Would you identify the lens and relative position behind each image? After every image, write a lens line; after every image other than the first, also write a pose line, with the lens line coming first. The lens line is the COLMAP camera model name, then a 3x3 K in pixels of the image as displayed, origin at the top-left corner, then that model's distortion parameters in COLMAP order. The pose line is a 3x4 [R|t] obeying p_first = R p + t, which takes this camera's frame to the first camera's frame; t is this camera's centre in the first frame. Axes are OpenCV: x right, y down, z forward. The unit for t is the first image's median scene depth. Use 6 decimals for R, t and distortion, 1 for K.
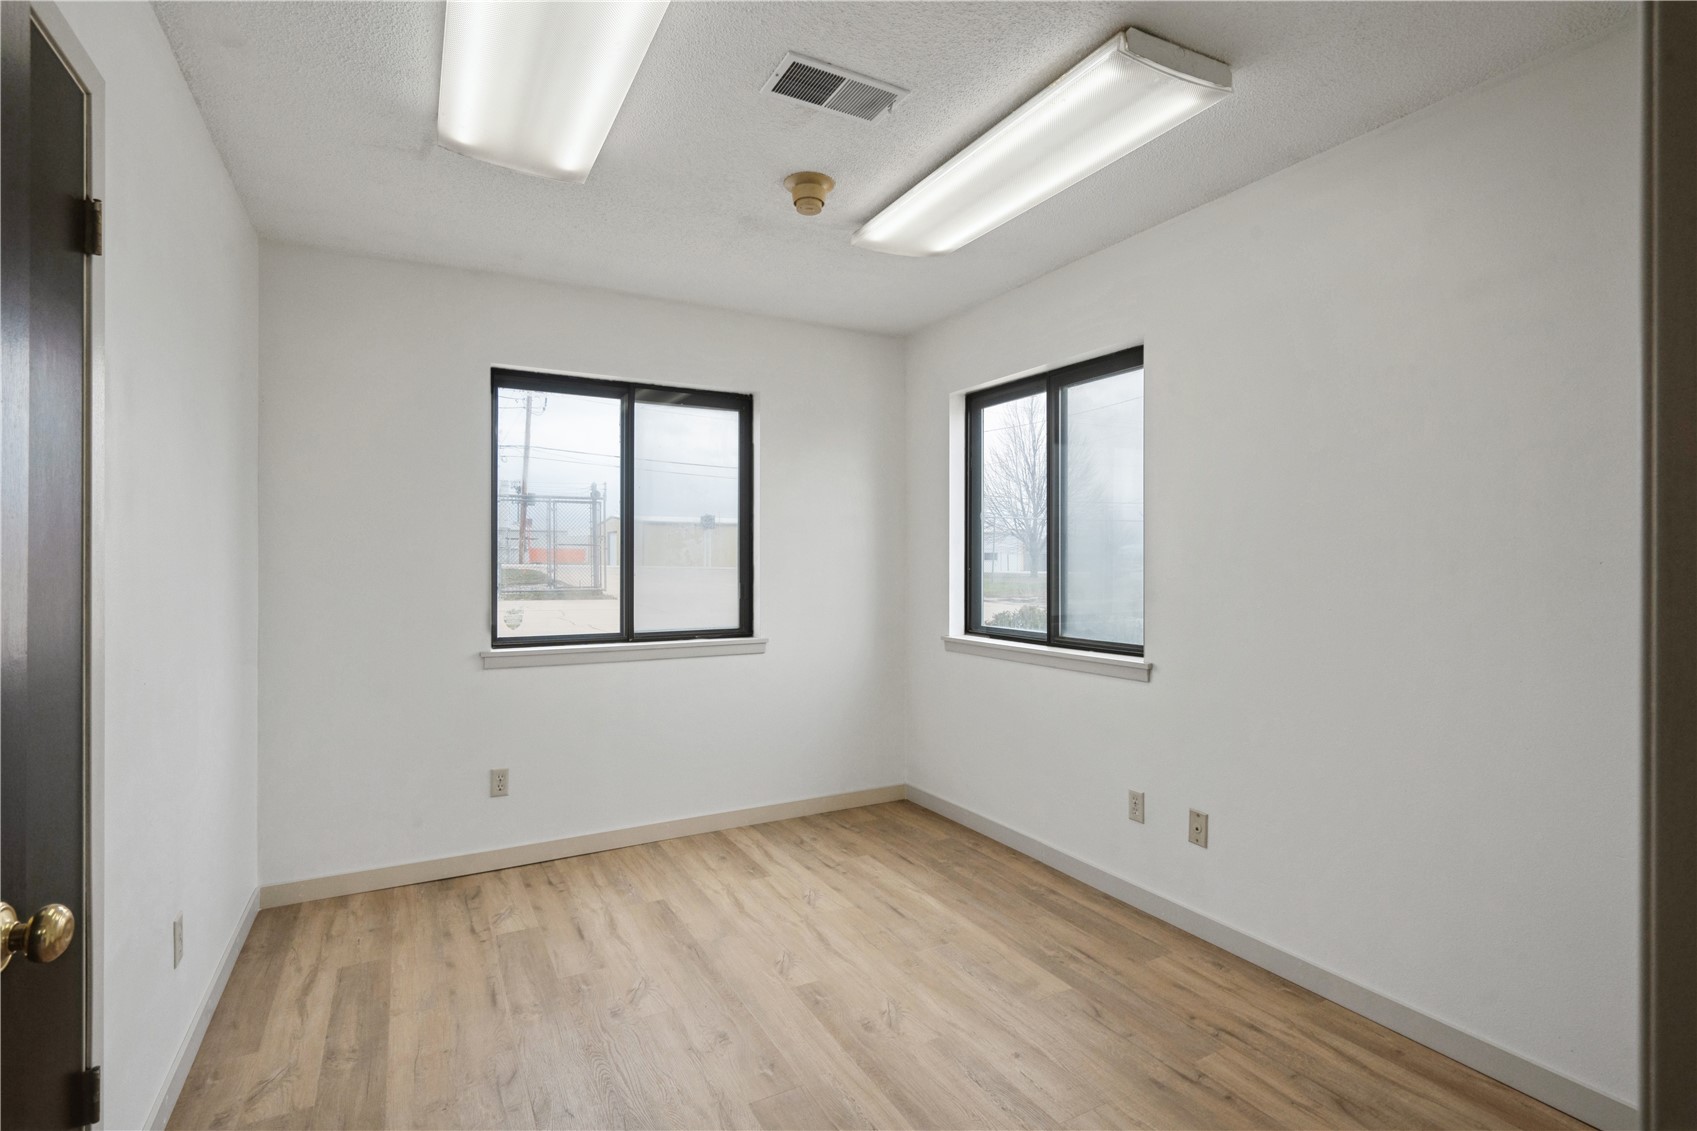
lens RADIAL K [[818.1, 0, 858.5], [0, 818.1, 565.3], [0, 0, 1]] dist [-0.002227, -0.000068]
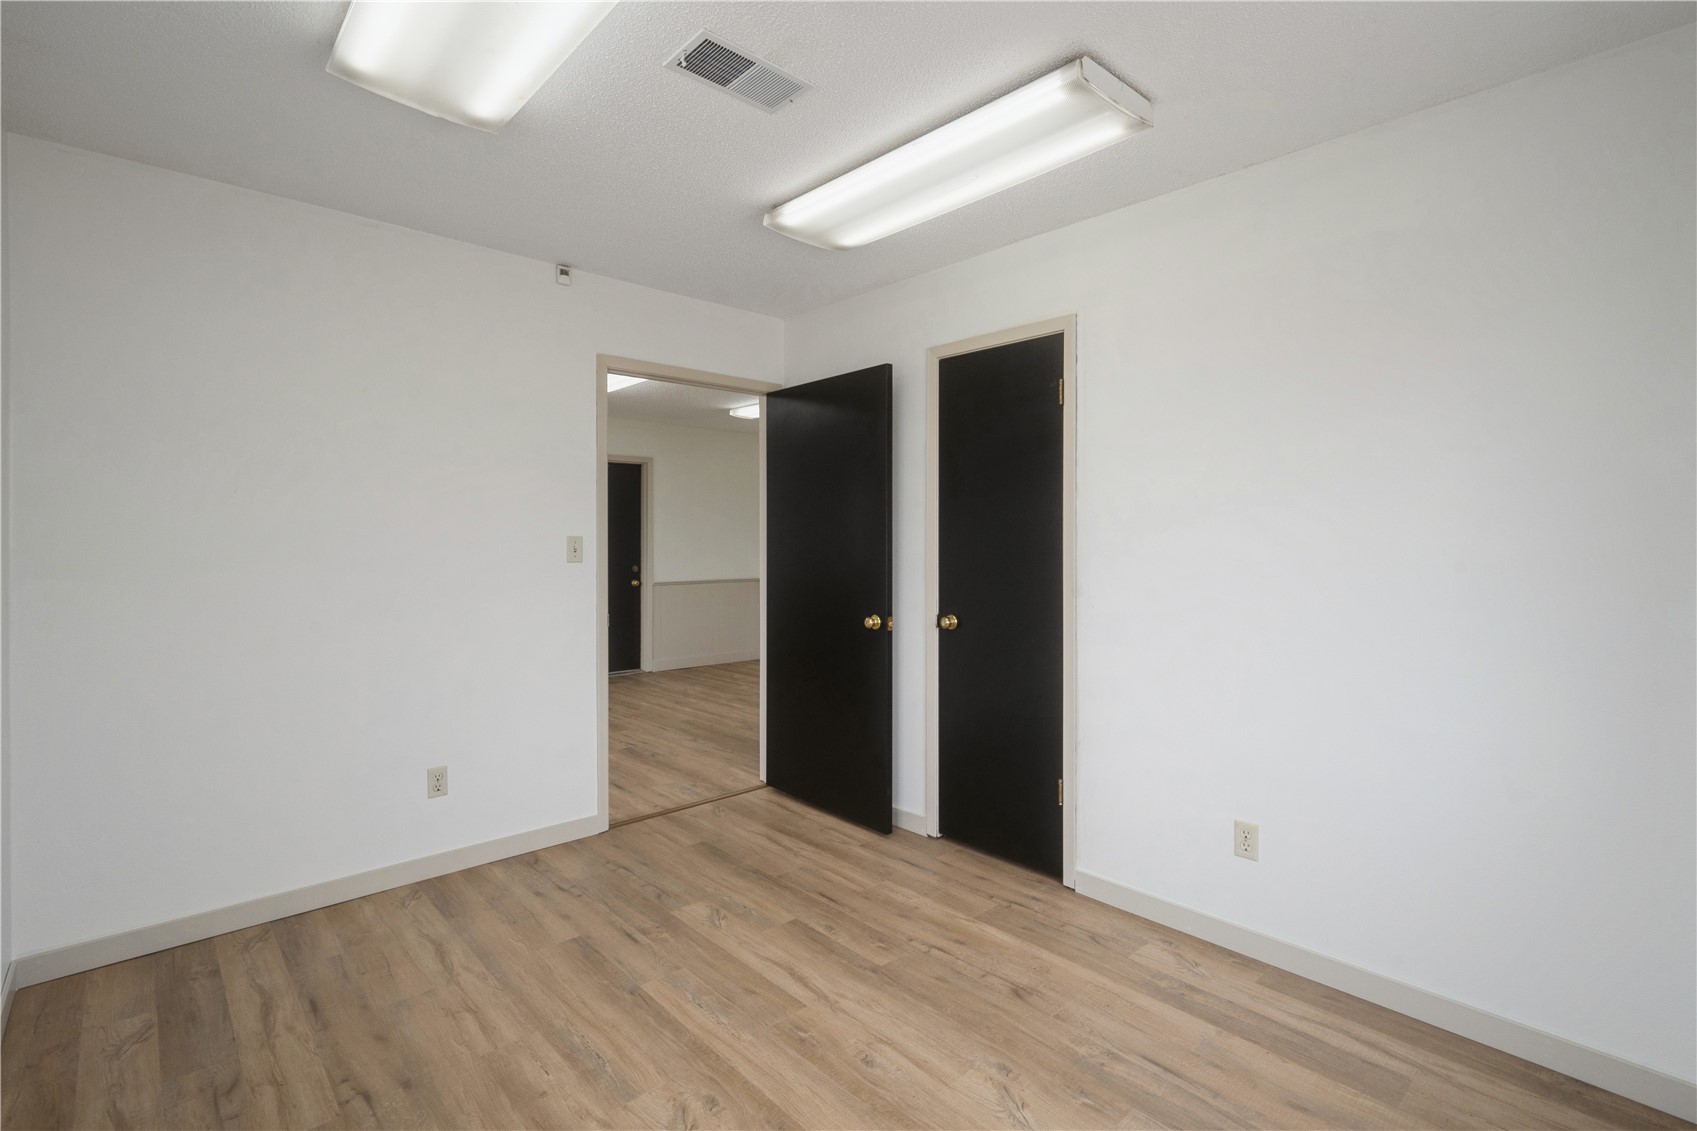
lens RADIAL K [[789.1, 0, 853.1], [0, 789.1, 554.1], [0, 0, 1]] dist [-0.002347, -0.003292]
pose [[-0.972087, 0.003946, -0.234587, 0.057614], [-0.002367, 0.999643, 0.026626, -0.025249], [0.234608, 0.026438, -0.971731, 1.811716]]
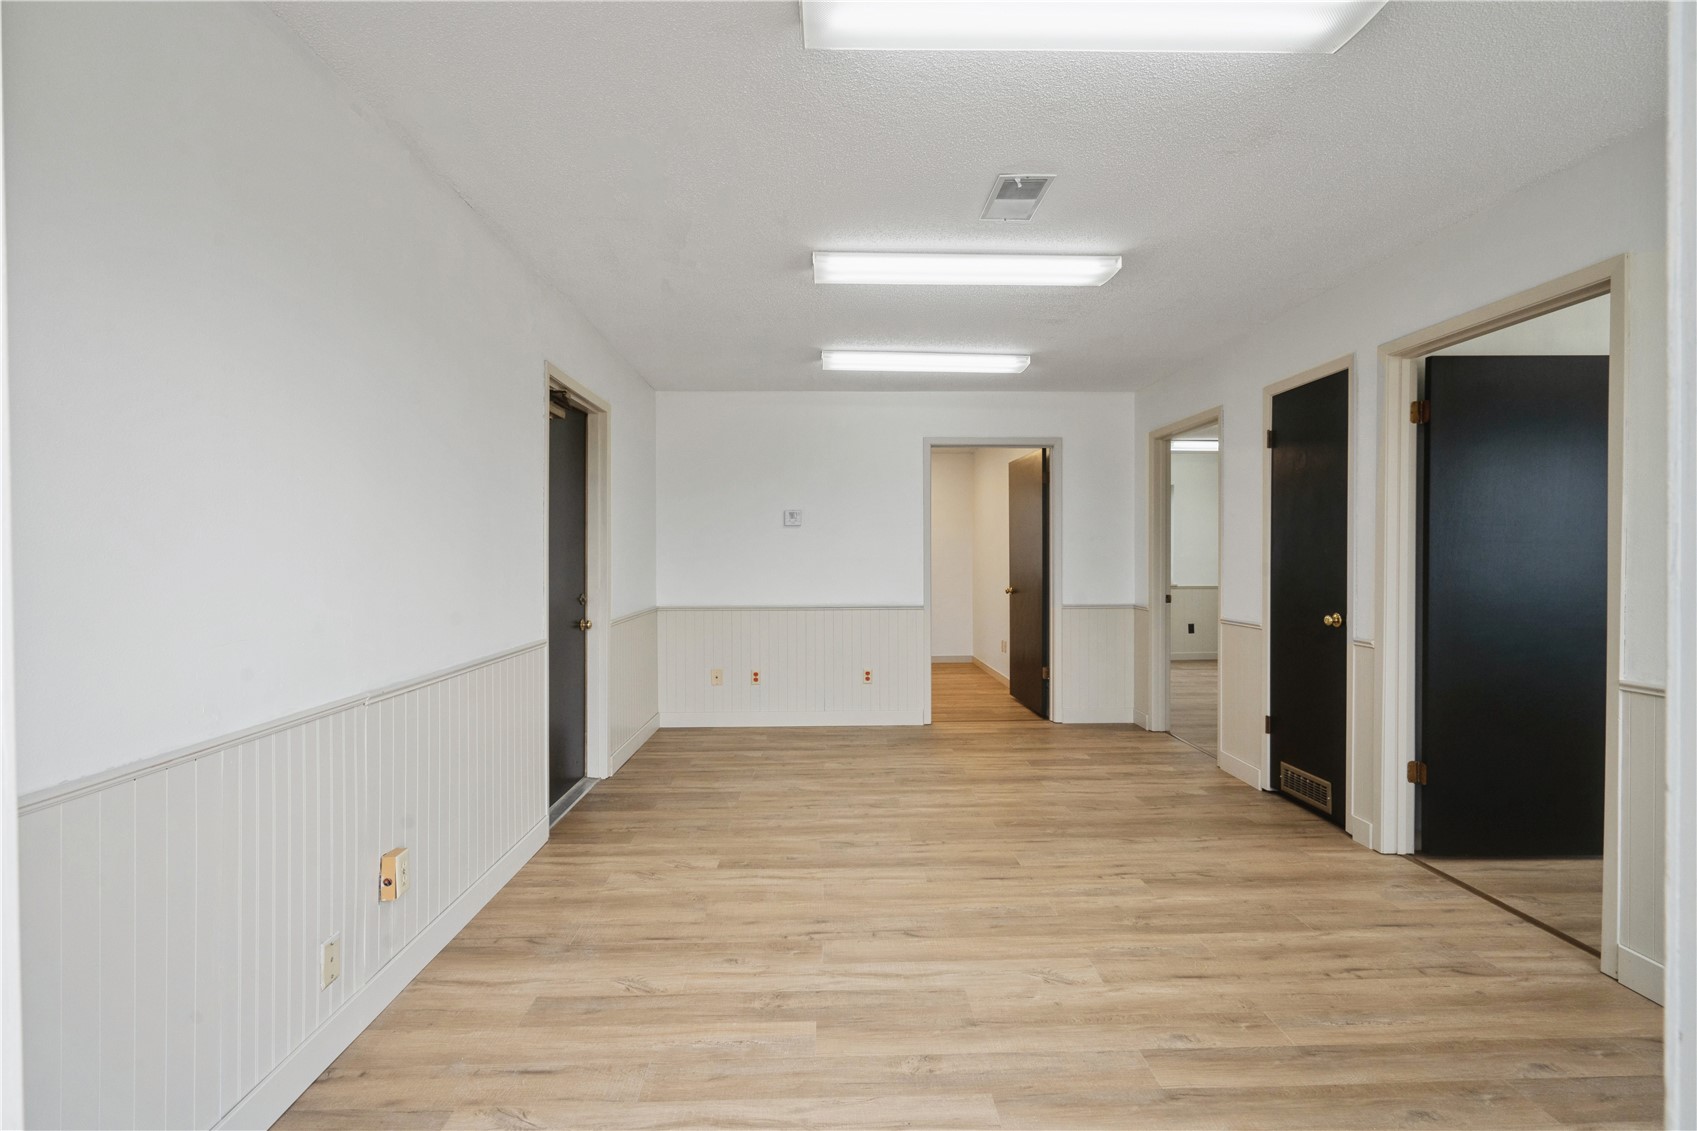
lens RADIAL K [[789.1, 0, 847.0], [0, 789.1, 568.5], [0, 0, 1]] dist [-0.002347, -0.003292]
pose [[-0.460894, 0.005412, -0.887439, 0.281606], [-0.003130, 0.999965, 0.007724, -0.014758], [0.887450, 0.006337, -0.460861, 1.495652]]
